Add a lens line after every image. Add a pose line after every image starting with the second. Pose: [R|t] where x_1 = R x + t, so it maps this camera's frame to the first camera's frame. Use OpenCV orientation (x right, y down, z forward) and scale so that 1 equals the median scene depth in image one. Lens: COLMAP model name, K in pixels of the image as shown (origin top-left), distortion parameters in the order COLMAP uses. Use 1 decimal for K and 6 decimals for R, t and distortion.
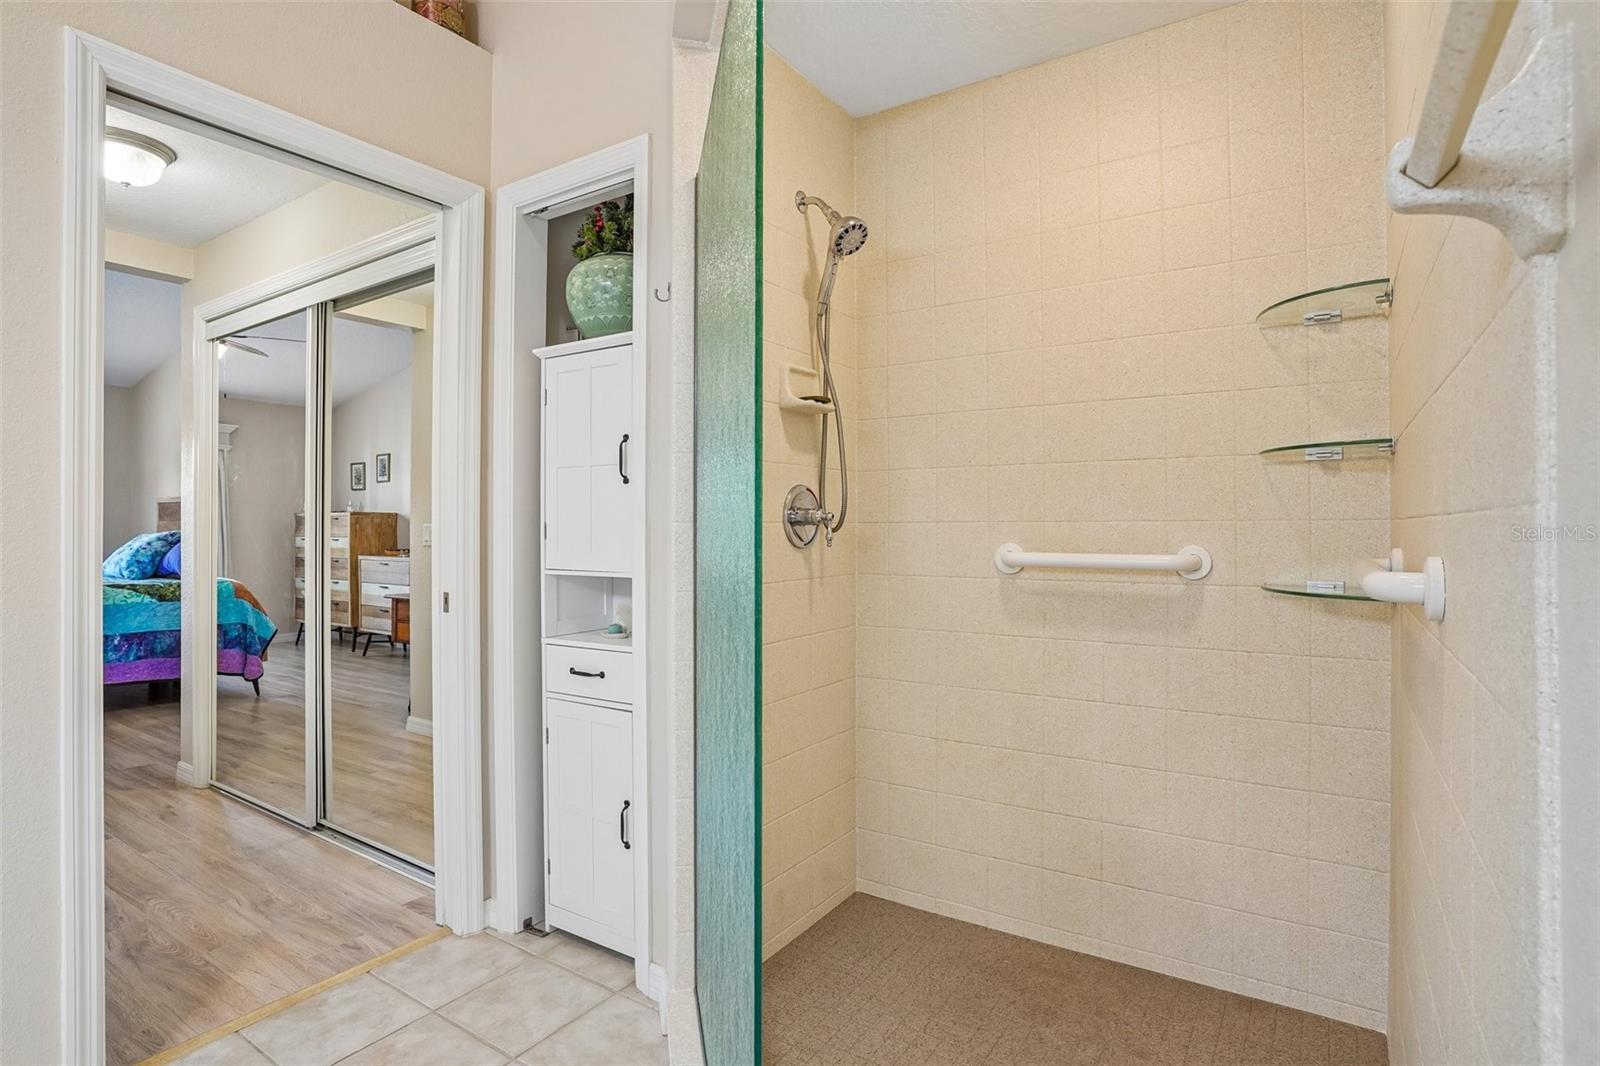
lens RADIAL K [[799.1, 0, 795.2], [0, 799.1, 523.9], [0, 0, 1]] dist [-0.002847, -0.000518]
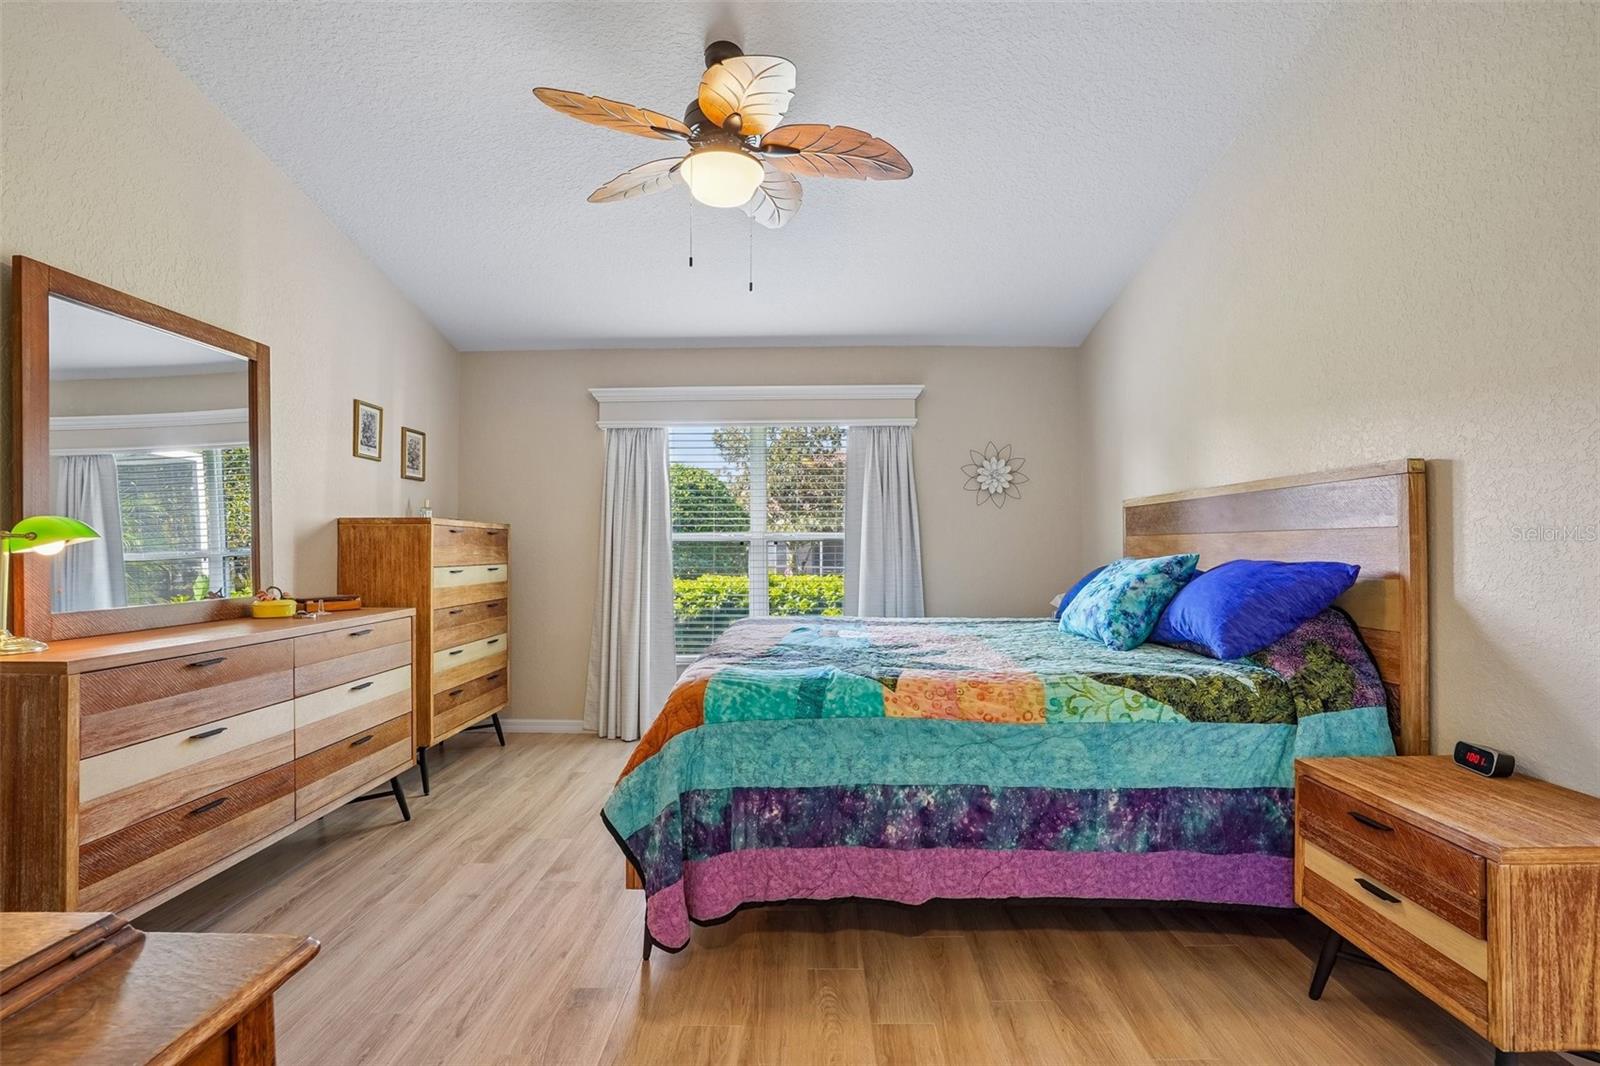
lens RADIAL K [[796.8, 0, 795.0], [0, 796.8, 543.9], [0, 0, 1]] dist [-0.000133, 0.000131]
pose [[0.545345, -0.002290, -0.838208, -0.561315], [0.004201, 0.999991, 0.000001, 0.001327], [0.838201, -0.003522, 0.545350, 0.595677]]
